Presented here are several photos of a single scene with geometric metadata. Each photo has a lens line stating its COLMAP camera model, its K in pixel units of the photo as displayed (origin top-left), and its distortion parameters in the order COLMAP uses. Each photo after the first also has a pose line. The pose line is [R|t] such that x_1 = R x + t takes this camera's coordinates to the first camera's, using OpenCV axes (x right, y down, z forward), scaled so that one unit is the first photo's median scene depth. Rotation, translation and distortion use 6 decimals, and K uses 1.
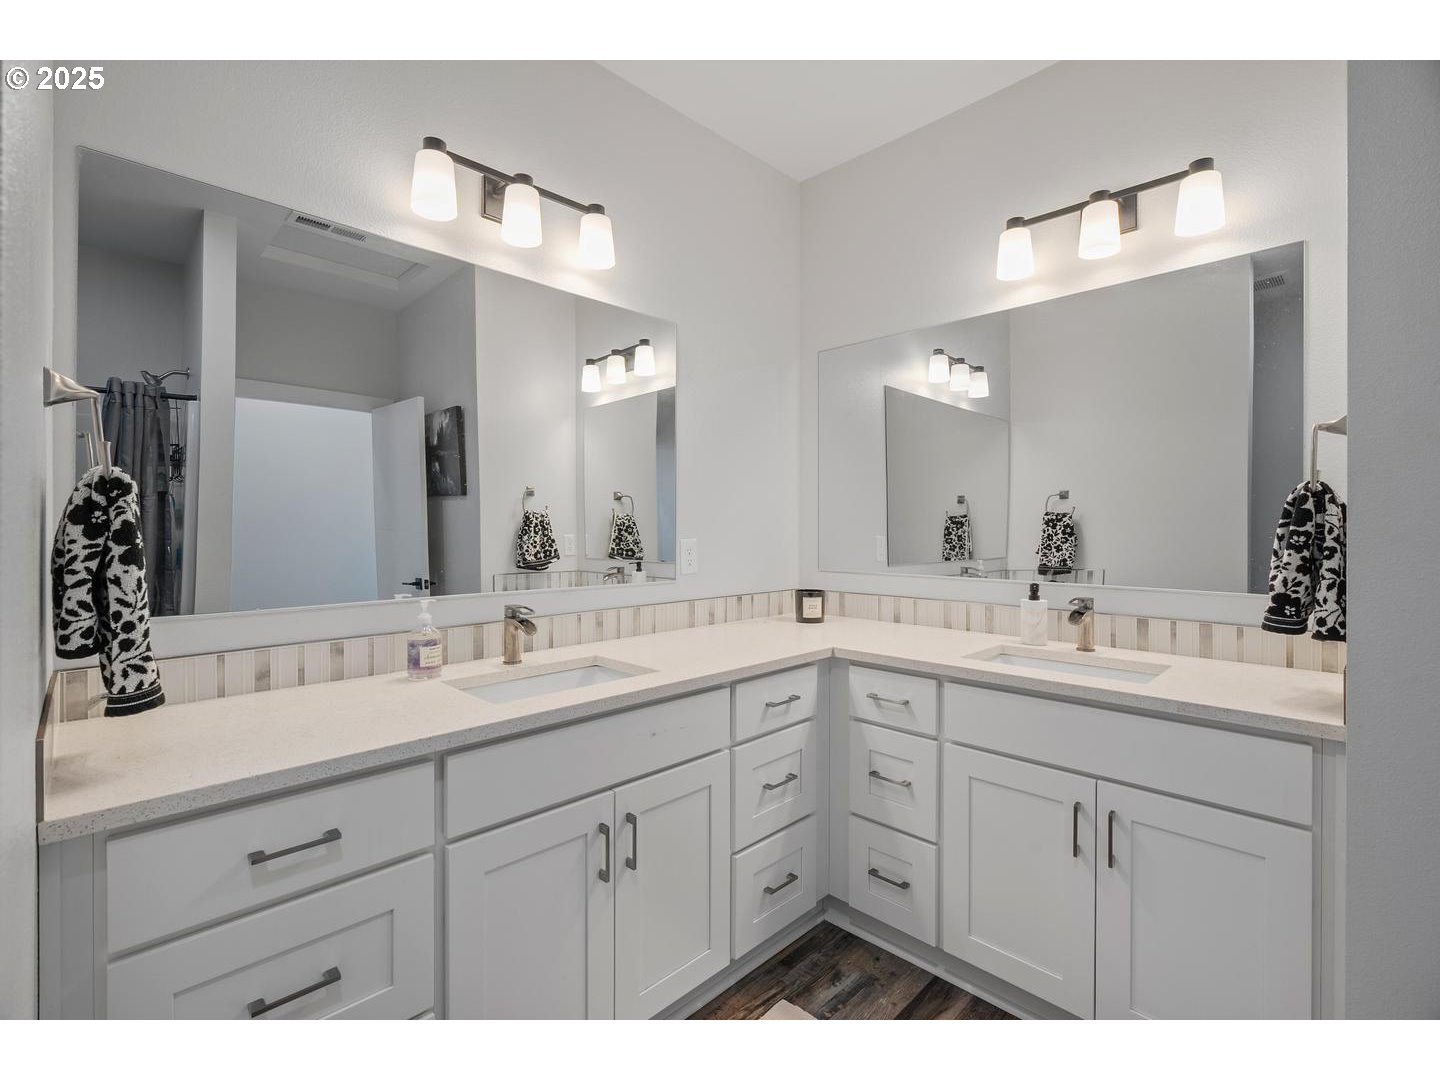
lens RADIAL K [[651.5, 0, 720.5], [0, 651.5, 534.4], [0, 0, 1]] dist [-0.001517, 0.000091]
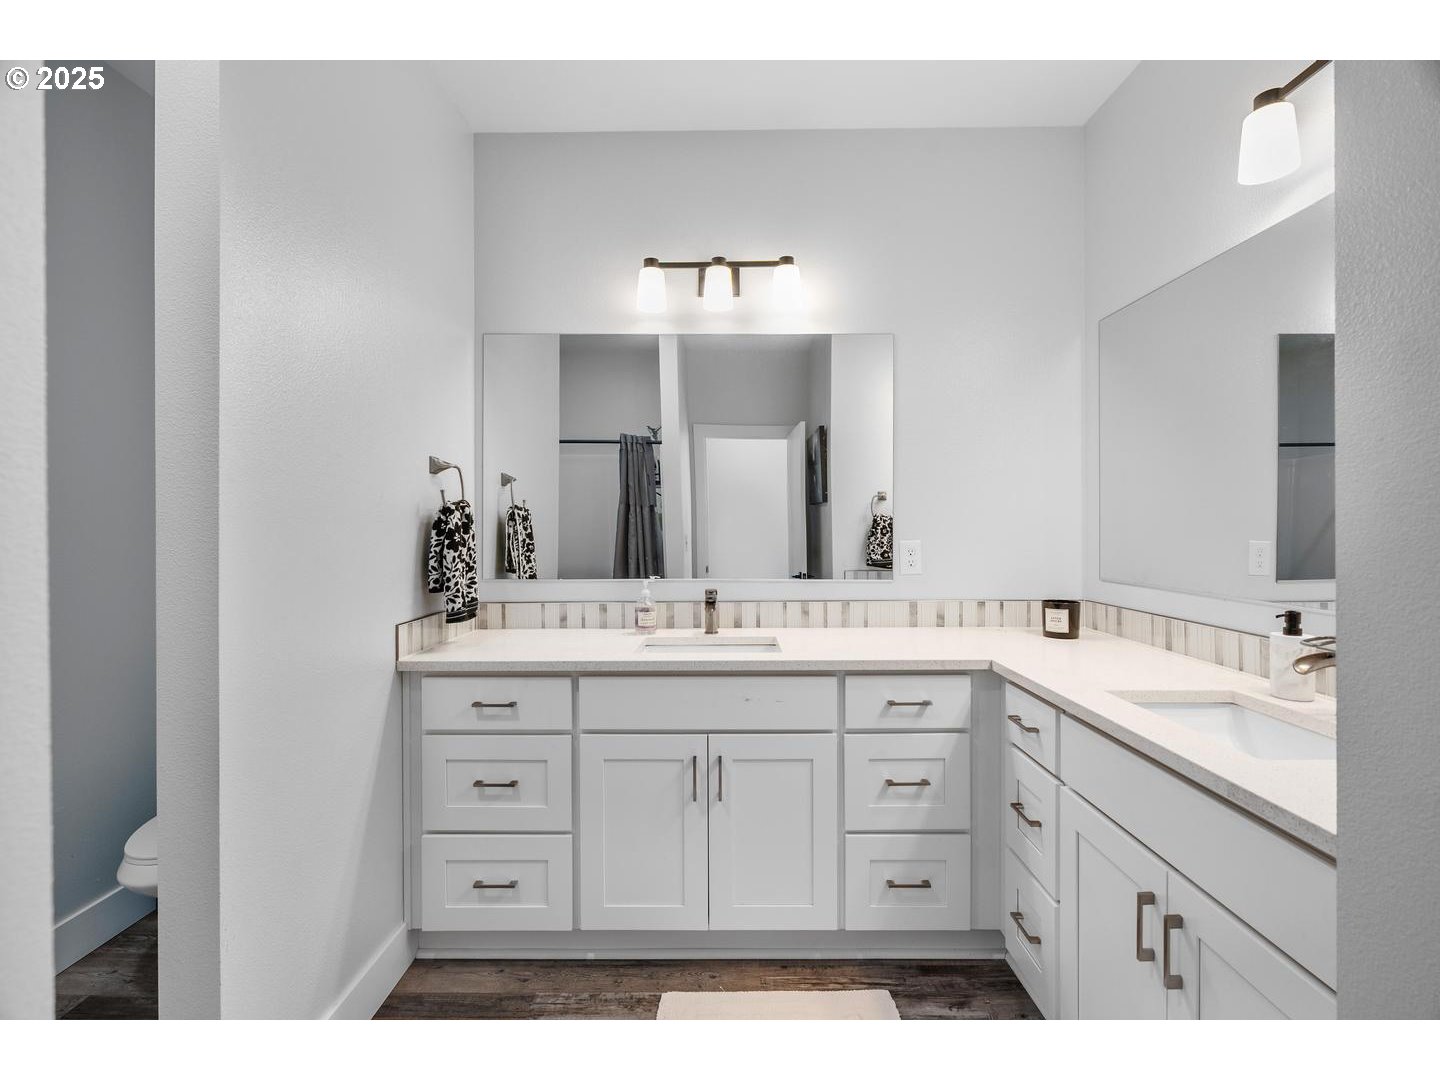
lens RADIAL K [[641.8, 0, 720.0], [0, 641.8, 540.0], [0, 0, 1]] dist [0.000205, -0.000149]
pose [[0.705065, 0.010419, -0.709066, 0.612569], [-0.004969, 0.999940, 0.009751, -0.003701], [0.709125, -0.003352, 0.705074, 0.100417]]
